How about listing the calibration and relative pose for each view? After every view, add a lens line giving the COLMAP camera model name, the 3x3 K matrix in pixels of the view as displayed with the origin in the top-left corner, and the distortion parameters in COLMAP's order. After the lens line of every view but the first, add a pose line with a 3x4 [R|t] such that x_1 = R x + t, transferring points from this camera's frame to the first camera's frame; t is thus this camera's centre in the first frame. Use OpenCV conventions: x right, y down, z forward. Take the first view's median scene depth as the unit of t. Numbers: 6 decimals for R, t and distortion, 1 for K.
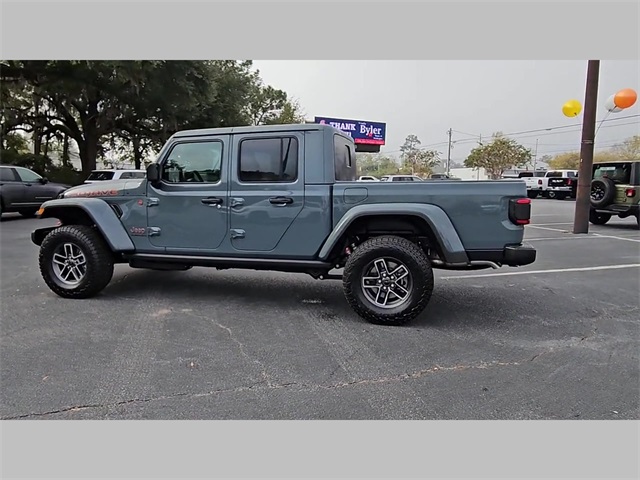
lens RADIAL K [[435.3, 0, 311.2], [0, 435.3, 237.8], [0, 0, 1]] dist [0.006237, 0.001020]
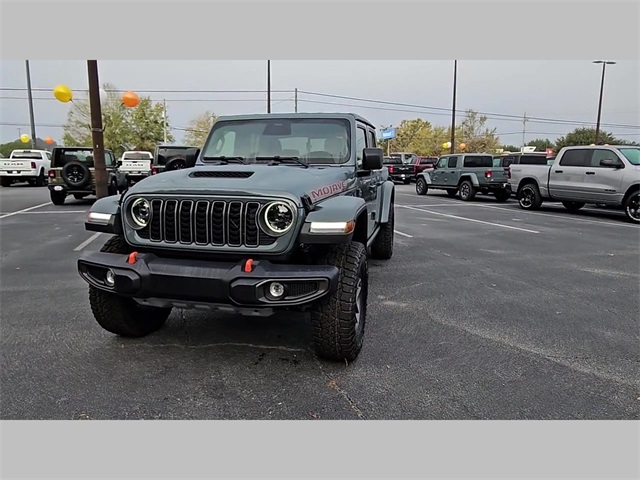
lens RADIAL K [[435.6, 0, 309.4], [0, 435.6, 240.1], [0, 0, 1]] dist [0.005708, -0.001600]
pose [[-0.010776, -0.170864, 0.985236, -1.152347], [0.123124, 0.977569, 0.170880, -0.143054], [-0.992333, 0.123148, 0.010503, 1.042227]]
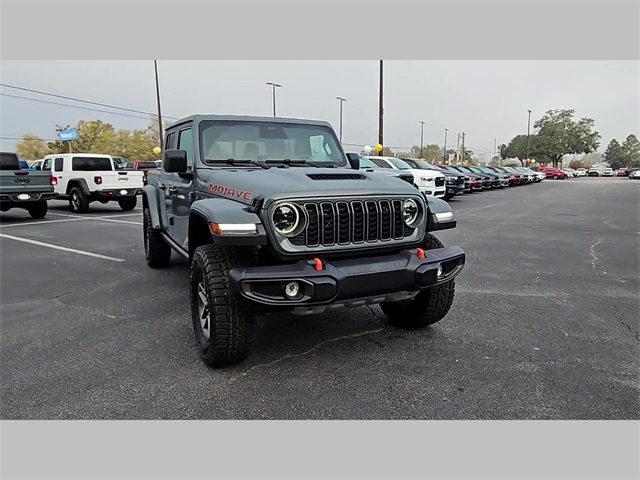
lens RADIAL K [[436.4, 0, 308.8], [0, 436.4, 240.3], [0, 0, 1]] dist [0.006766, -0.000276]
pose [[-0.651344, -0.119911, 0.749248, -0.995319], [0.098960, 0.965576, 0.240561, -0.211474], [-0.752302, 0.230833, -0.617056, 1.605017]]
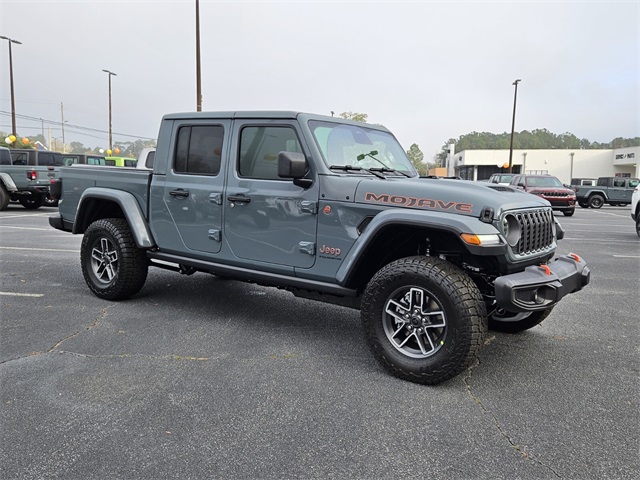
lens RADIAL K [[553.1, 0, 318.2], [0, 553.1, 239.0], [0, 0, 1]] dist [0.073107, -0.008467]
pose [[-0.926855, -0.076216, 0.367601, -0.596671], [0.011676, 0.972850, 0.231143, -0.269712], [-0.375238, 0.218528, -0.900801, 2.047989]]
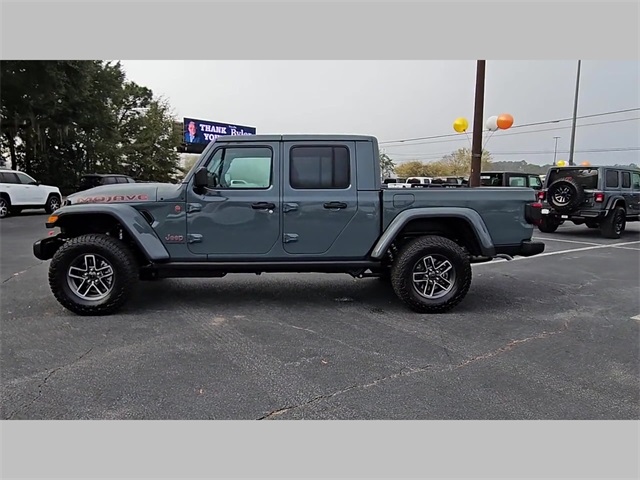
lens RADIAL K [[435.6, 0, 309.4], [0, 435.6, 240.1], [0, 0, 1]] dist [0.005708, -0.001600]
pose [[0.950400, -0.030409, 0.309539, -0.398998], [0.031522, 0.999502, 0.001407, -0.004009], [-0.309428, 0.008420, 0.950886, 0.005322]]
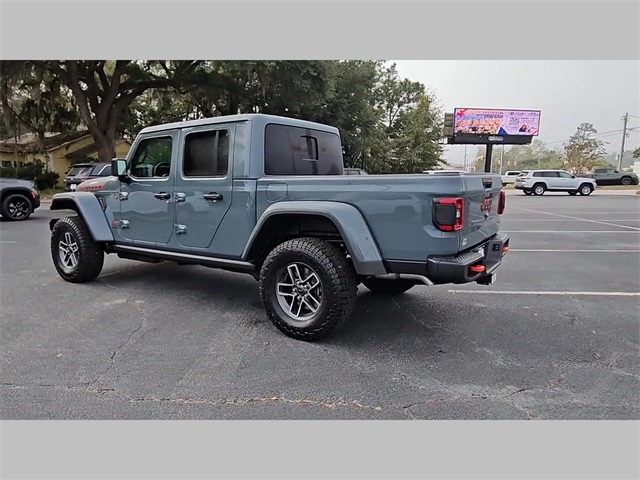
lens RADIAL K [[436.2, 0, 311.8], [0, 436.2, 239.3], [0, 0, 1]] dist [0.005111, -0.000051]
pose [[0.945426, 0.044021, -0.322851, 0.387120], [-0.040238, 0.999021, 0.018386, -0.015676], [0.323344, -0.004392, 0.946271, 0.143342]]
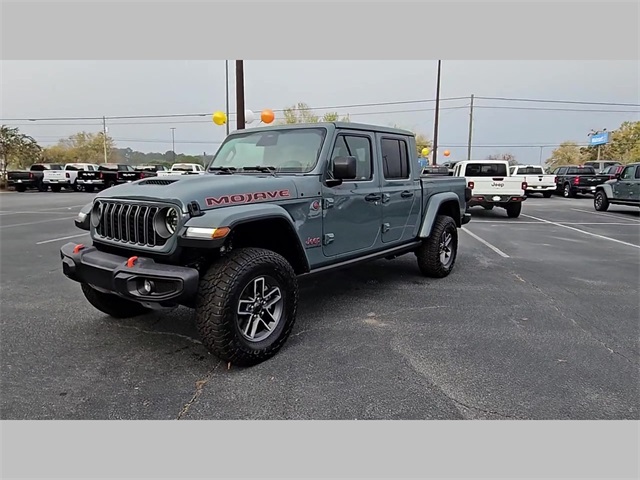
lens RADIAL K [[435.6, 0, 309.4], [0, 435.6, 240.1], [0, 0, 1]] dist [0.005708, -0.001600]
pose [[0.399101, -0.134659, 0.906965, -1.080963], [0.114766, 0.988714, 0.096295, -0.092260], [-0.909696, 0.065658, 0.410051, 0.661869]]
